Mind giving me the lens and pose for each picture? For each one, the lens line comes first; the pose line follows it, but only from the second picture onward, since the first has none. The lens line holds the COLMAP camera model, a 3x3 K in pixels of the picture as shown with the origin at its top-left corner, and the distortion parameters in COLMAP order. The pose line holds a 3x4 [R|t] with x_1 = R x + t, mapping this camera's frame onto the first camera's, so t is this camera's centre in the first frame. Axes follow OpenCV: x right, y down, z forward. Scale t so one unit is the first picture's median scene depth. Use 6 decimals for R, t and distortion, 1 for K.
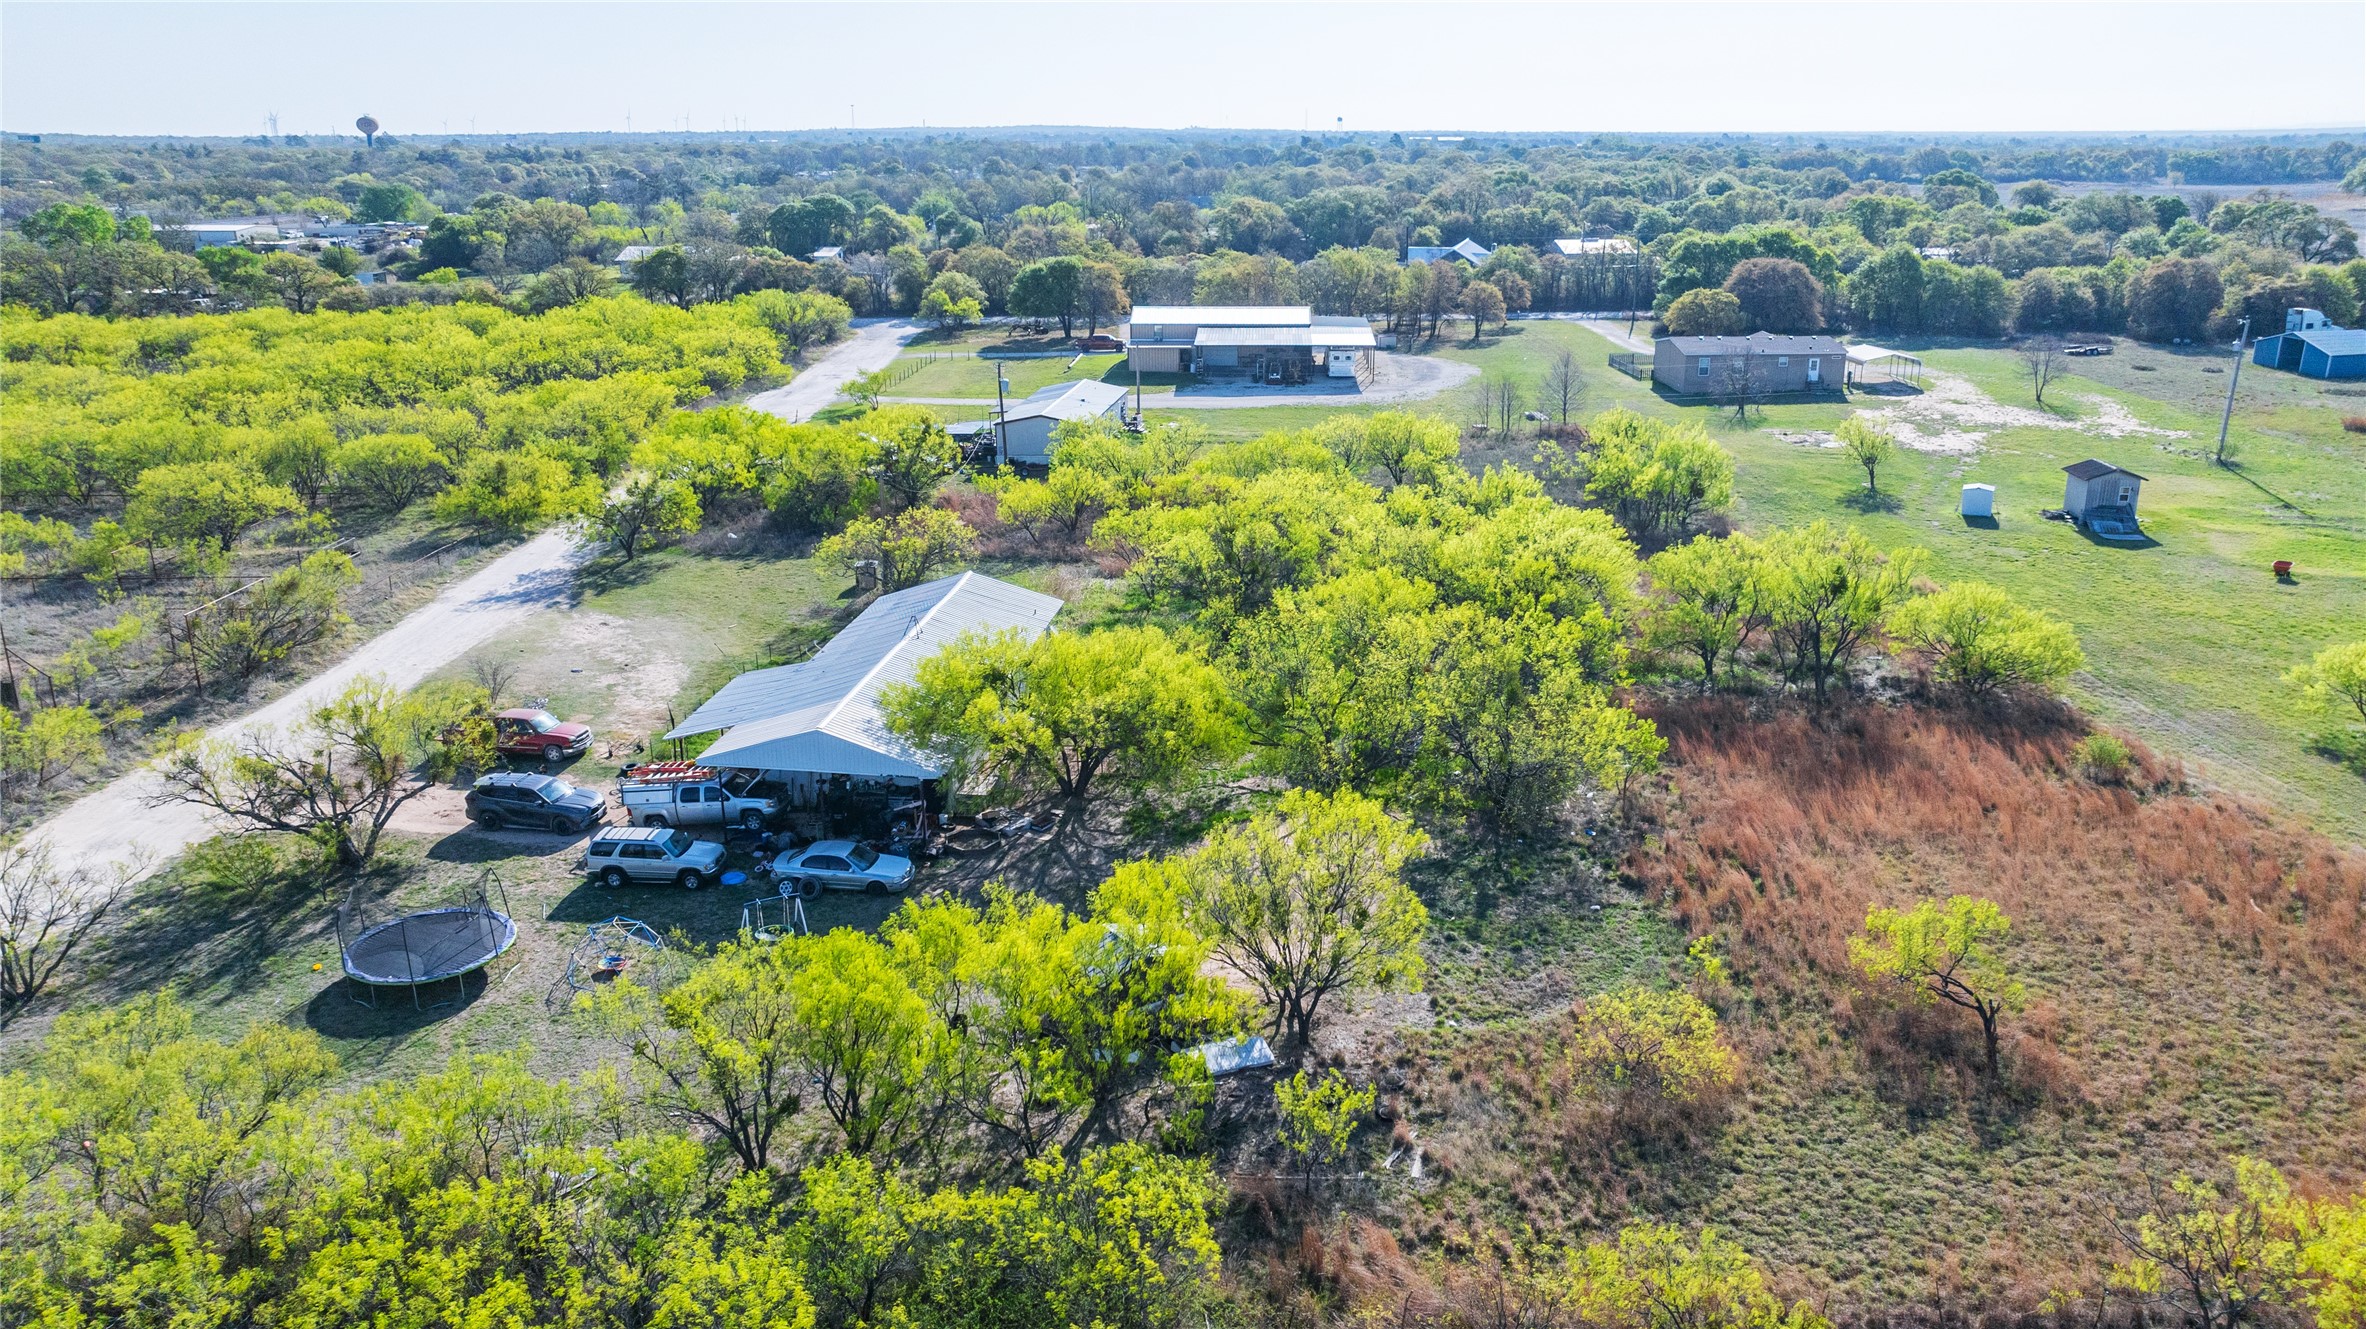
lens RADIAL K [[1668.5, 0, 1183.0], [0, 1668.5, 664.5], [0, 0, 1]] dist [-0.033154, 0.031838]
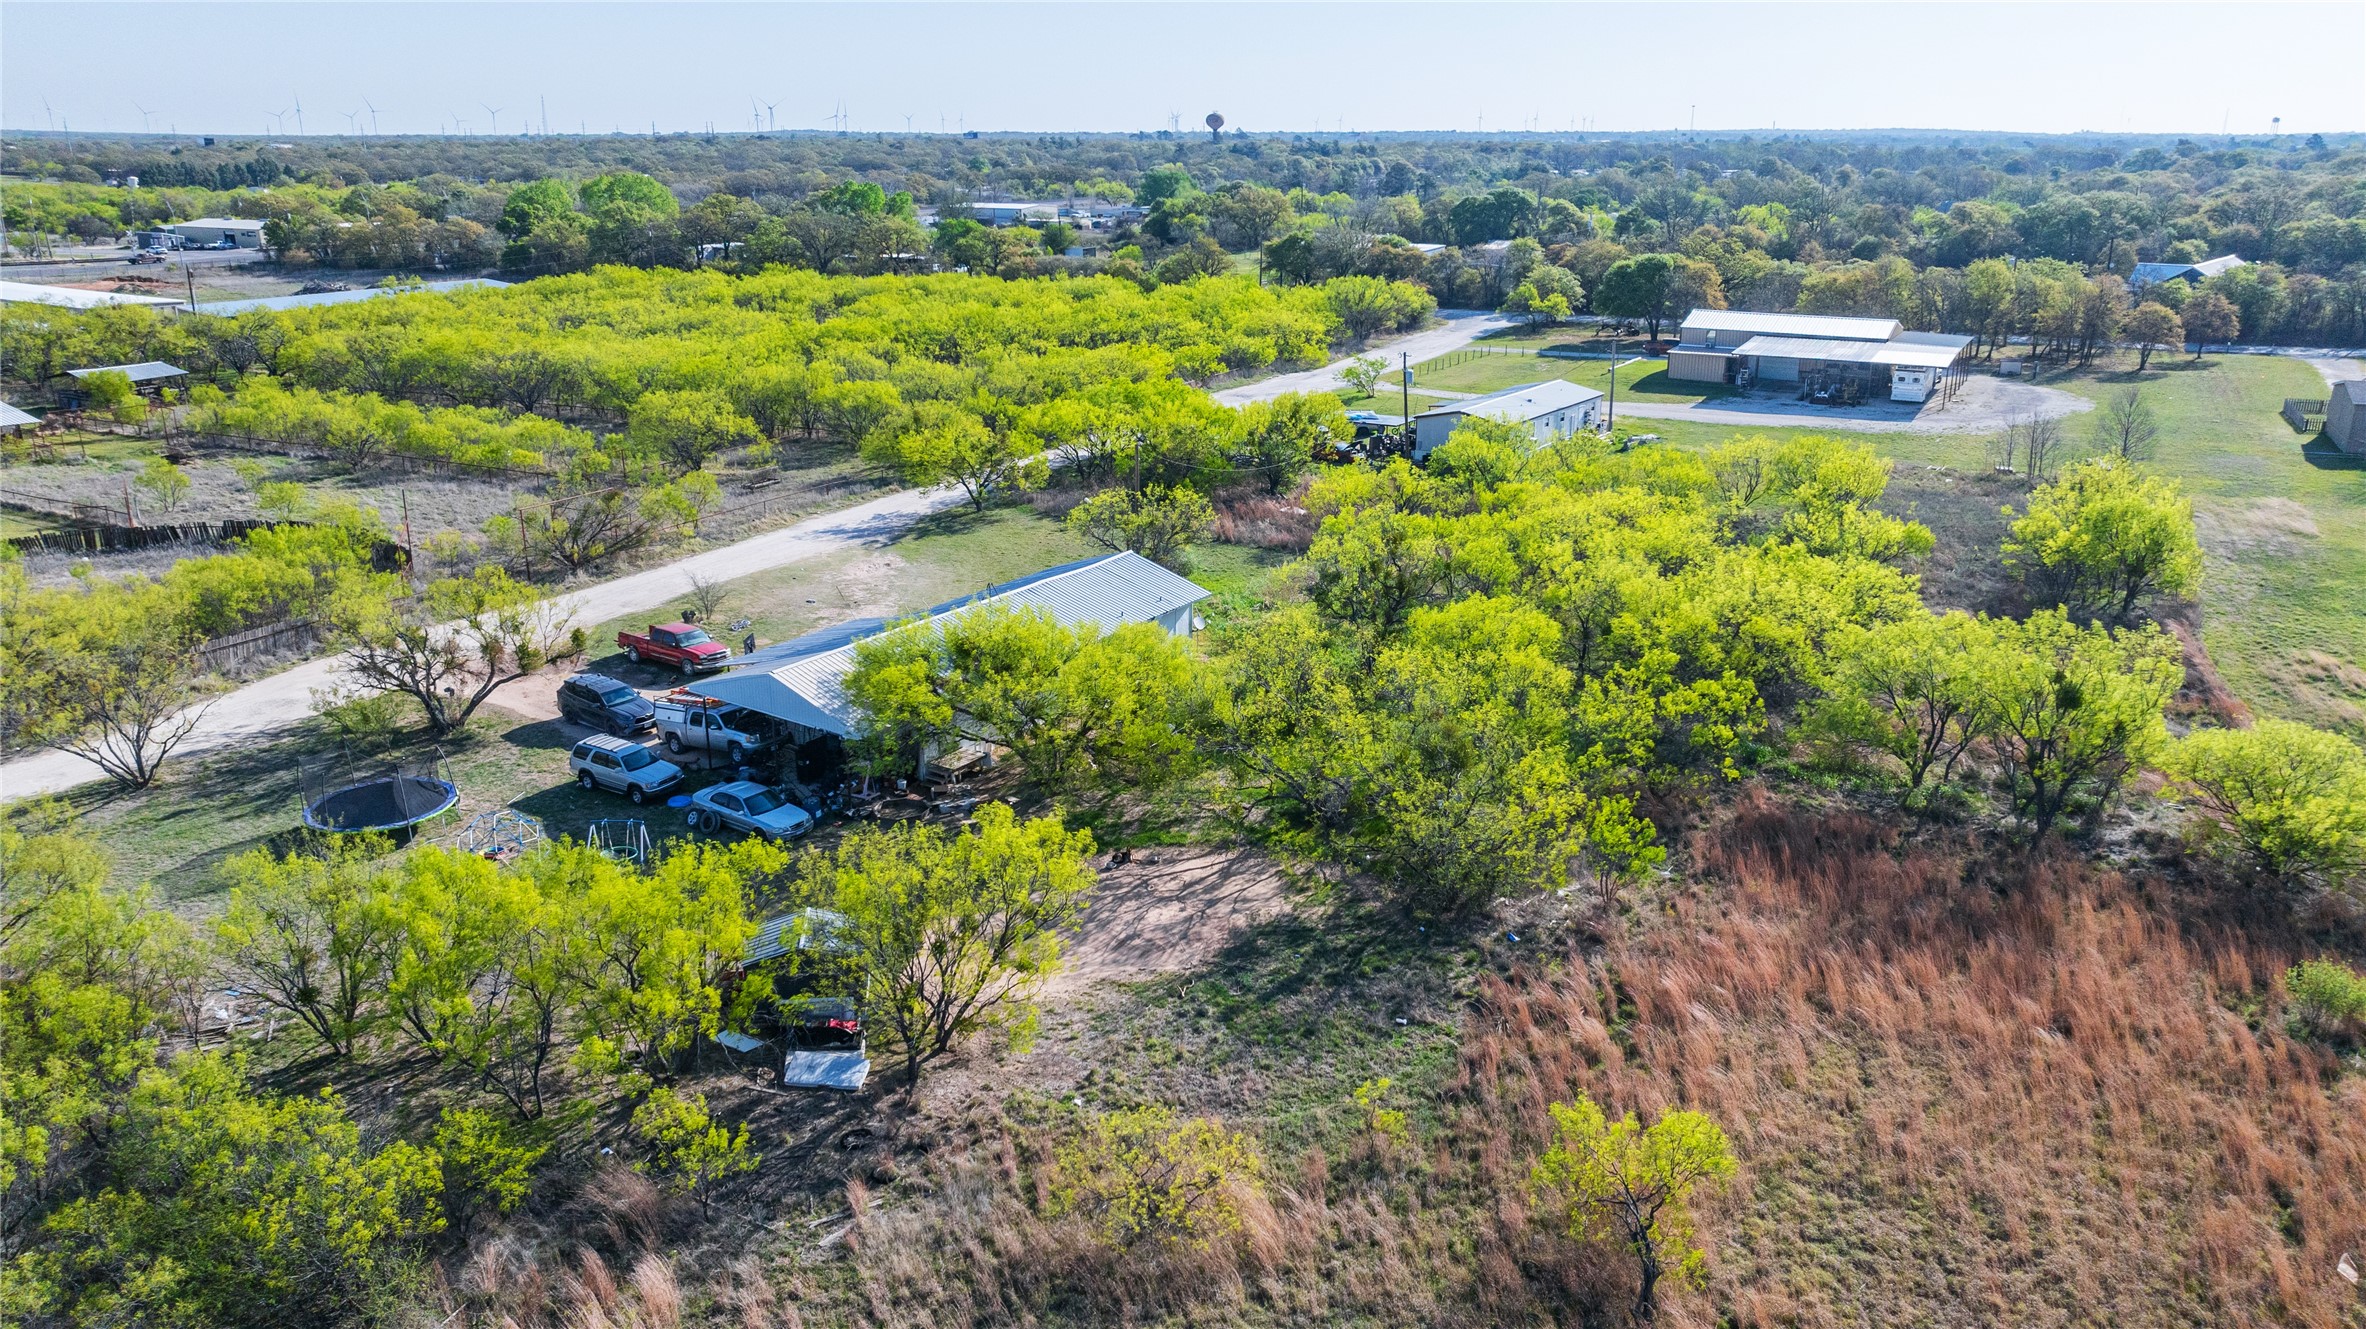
lens RADIAL K [[1652.3, 0, 1183.0], [0, 1652.3, 664.5], [0, 0, 1]] dist [-0.035352, 0.036011]
pose [[0.887259, 0.144246, -0.438138, 0.140683], [-0.143154, 0.989055, 0.035724, -0.012276], [0.438495, 0.031025, 0.898198, 0.062707]]
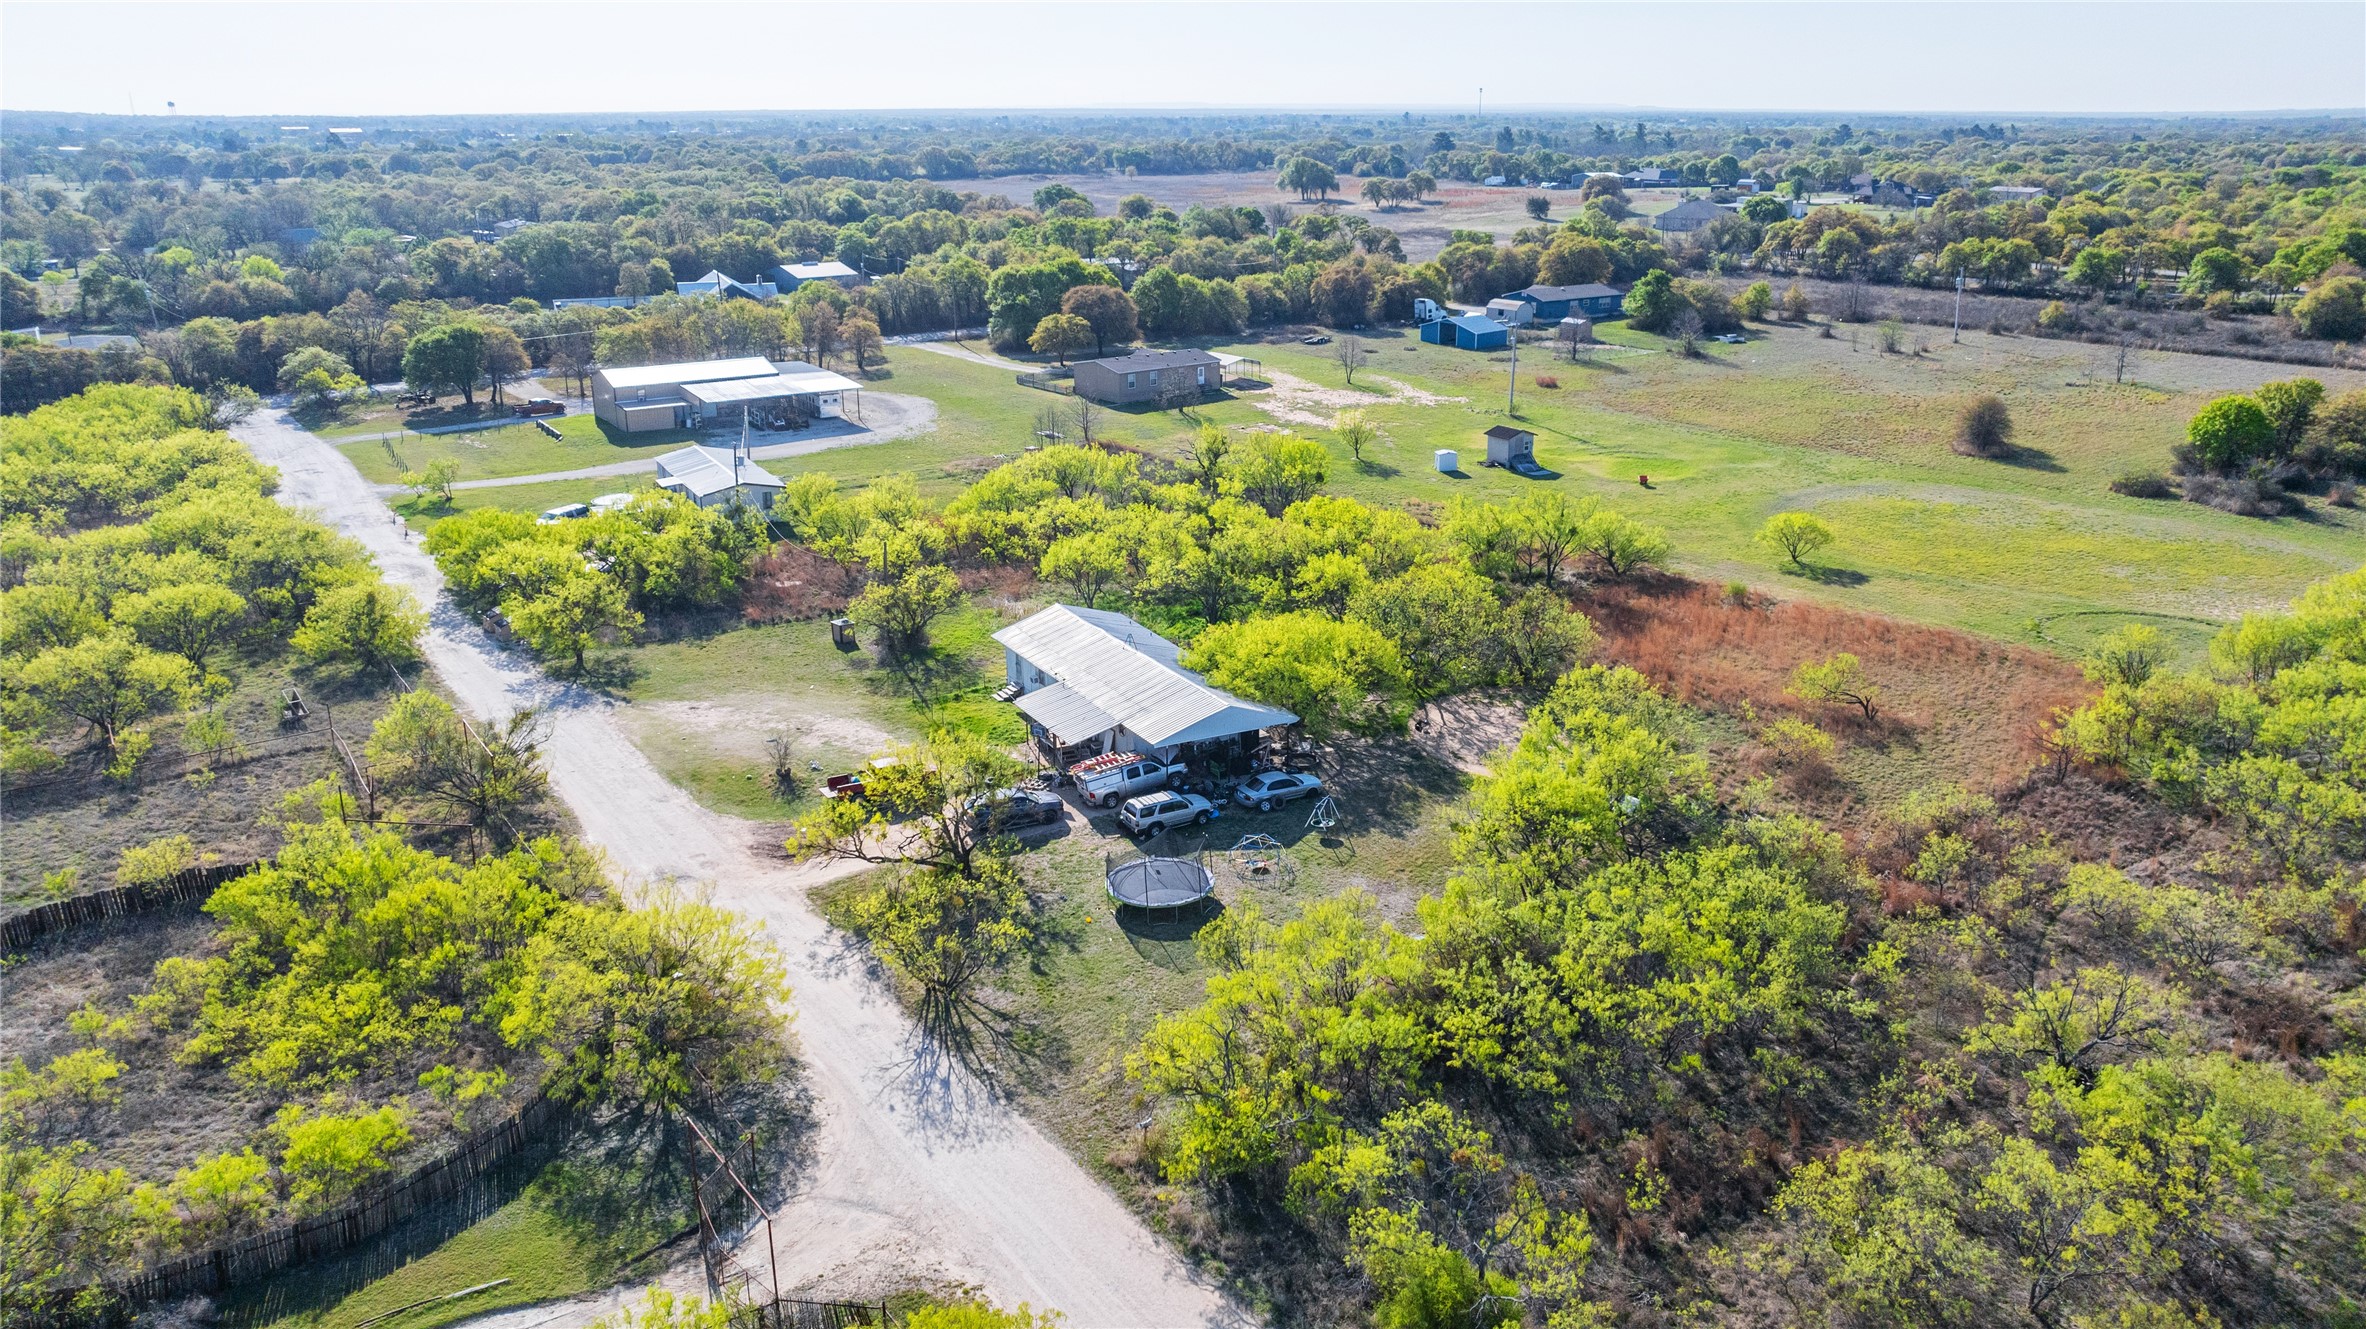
lens RADIAL K [[1711.9, 0, 1183.0], [0, 1711.9, 664.5], [0, 0, 1]] dist [-0.047443, 0.088600]
pose [[0.814061, -0.181648, 0.551642, -0.342411], [0.179532, 0.982016, 0.058428, -0.029391], [-0.552335, 0.051473, 0.832032, -0.079900]]
